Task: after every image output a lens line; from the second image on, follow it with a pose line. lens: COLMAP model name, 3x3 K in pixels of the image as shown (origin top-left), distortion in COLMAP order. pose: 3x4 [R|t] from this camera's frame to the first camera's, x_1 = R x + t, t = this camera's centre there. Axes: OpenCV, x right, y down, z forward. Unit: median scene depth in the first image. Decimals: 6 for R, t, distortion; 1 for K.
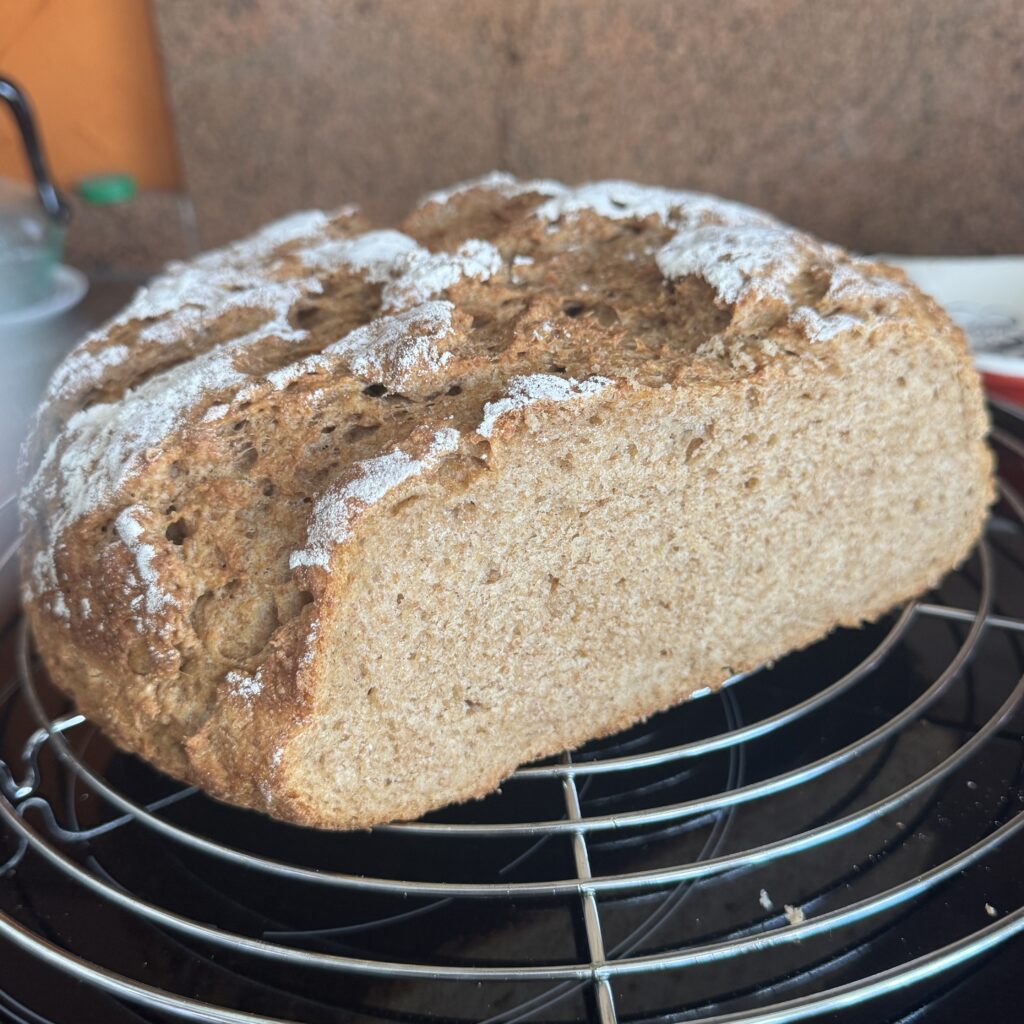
lens RADIAL K [[1186.6, 0, 512.0], [0, 1186.6, 512.0], [0, 0, 1]] dist [0.226832, -0.690603]
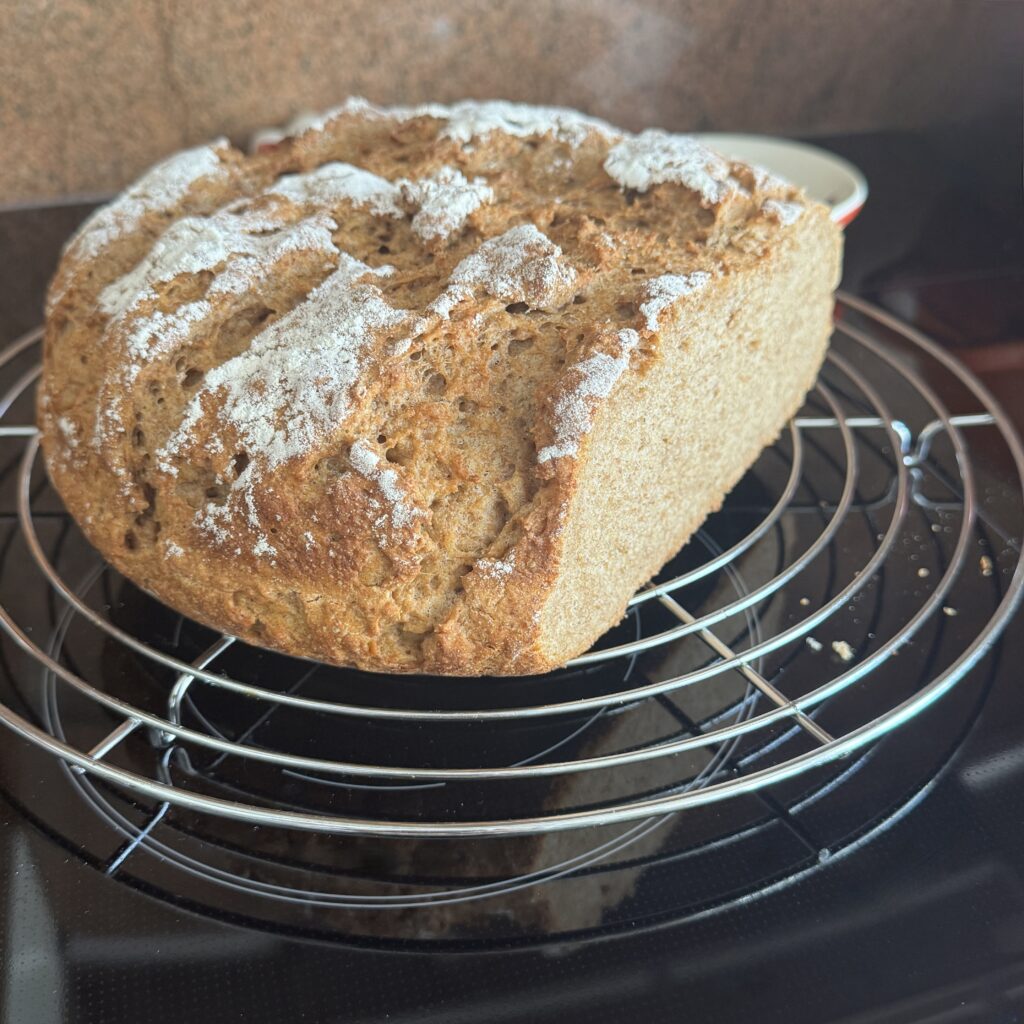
lens RADIAL K [[1186.6, 0, 512.0], [0, 1186.6, 512.0], [0, 0, 1]] dist [0.226832, -0.690603]
pose [[0.887498, -0.202332, 0.414015, -0.652254], [0.163691, 0.978277, 0.127197, -0.056468], [-0.430757, -0.045117, 0.901339, -0.070929]]
